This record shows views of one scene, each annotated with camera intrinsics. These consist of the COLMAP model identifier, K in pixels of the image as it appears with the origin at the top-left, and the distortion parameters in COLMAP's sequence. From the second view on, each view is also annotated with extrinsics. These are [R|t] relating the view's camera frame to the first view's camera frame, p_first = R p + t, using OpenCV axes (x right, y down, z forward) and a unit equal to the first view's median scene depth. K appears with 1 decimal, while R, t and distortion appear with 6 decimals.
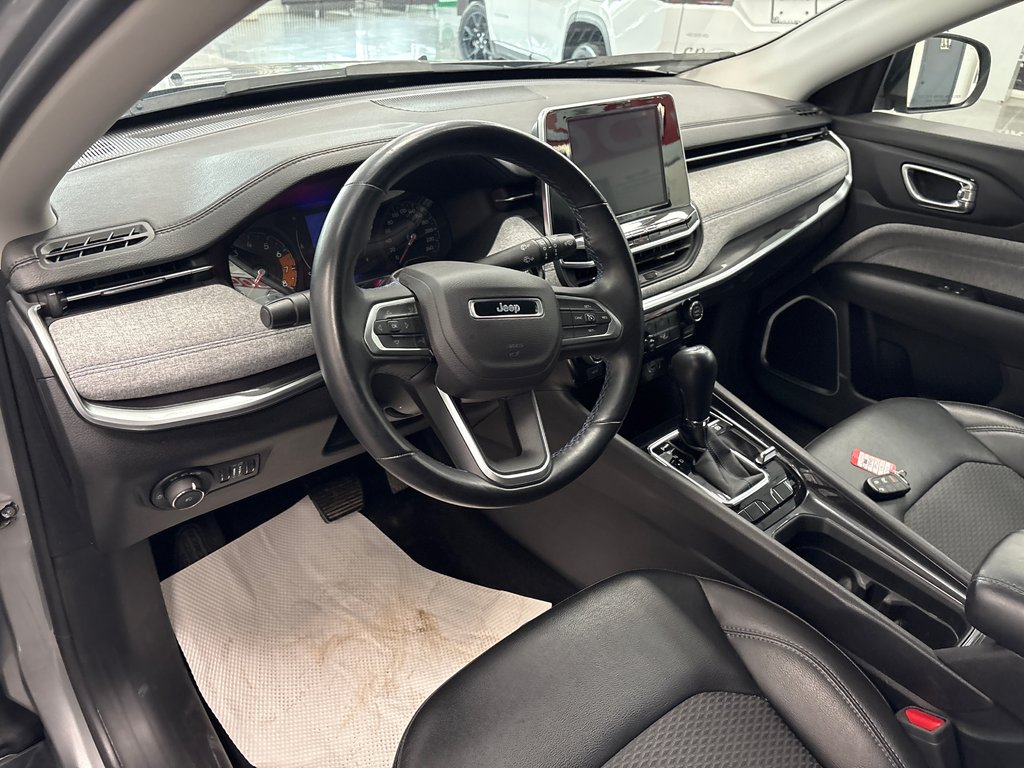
lens RADIAL K [[776.0, 0, 512.1], [0, 776.0, 376.0], [0, 0, 1]] dist [0.071471, -0.087654]
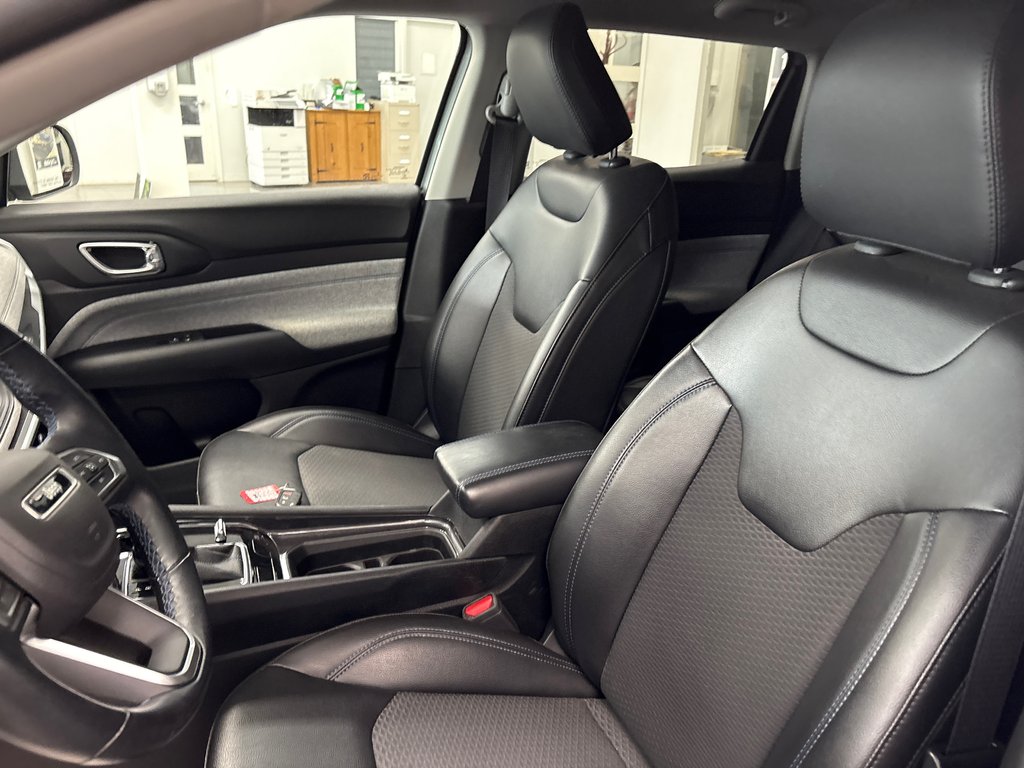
lens RADIAL K [[776.0, 0, 512.1], [0, 776.0, 376.0], [0, 0, 1]] dist [0.071471, -0.087654]
pose [[0.326671, -0.367241, 0.870873, -0.349853], [0.452290, 0.869811, 0.197136, -0.098252], [-0.829892, 0.329489, 0.450241, 0.197229]]
